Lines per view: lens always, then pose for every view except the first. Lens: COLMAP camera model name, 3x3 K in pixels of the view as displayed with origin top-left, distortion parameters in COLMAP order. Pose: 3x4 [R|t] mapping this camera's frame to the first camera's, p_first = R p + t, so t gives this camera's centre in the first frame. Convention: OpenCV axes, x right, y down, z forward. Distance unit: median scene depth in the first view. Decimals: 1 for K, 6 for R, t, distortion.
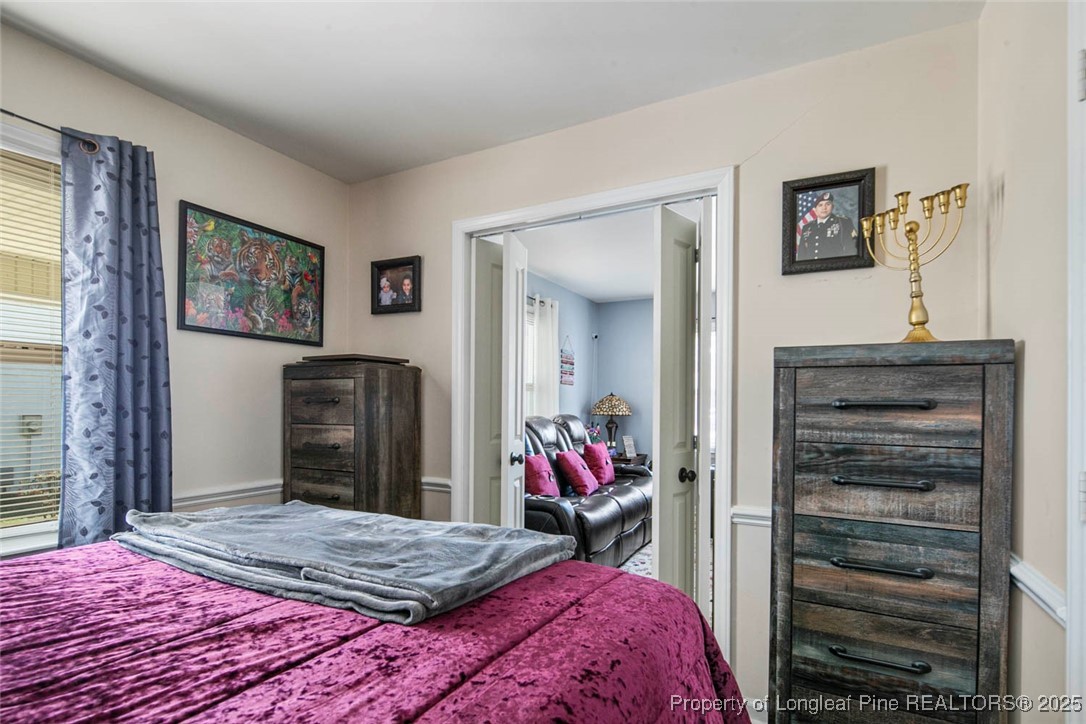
lens RADIAL K [[526.0, 0, 544.2], [0, 526.0, 370.4], [0, 0, 1]] dist [-0.001809, -0.001531]
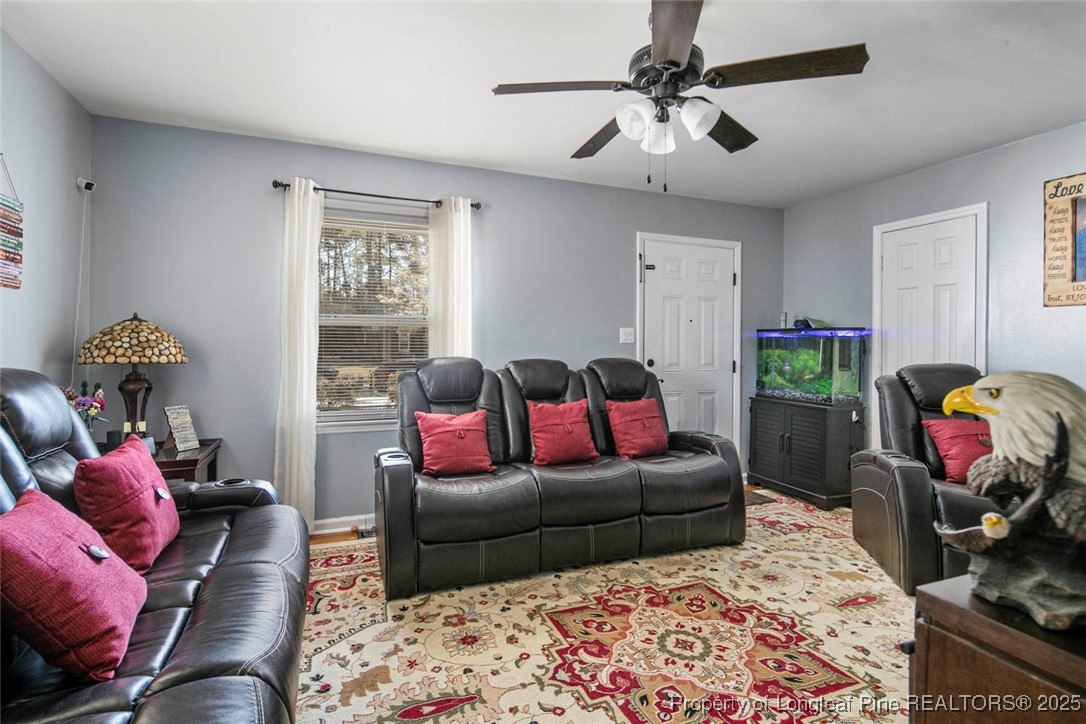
lens RADIAL K [[524.5, 0, 541.1], [0, 524.5, 342.7], [0, 0, 1]] dist [-0.000772, -0.000694]
pose [[0.647105, -0.001203, 0.762400, 0.010501], [-0.053589, 0.997454, 0.047059, 0.028532], [-0.760515, -0.071308, 0.645393, 0.462493]]
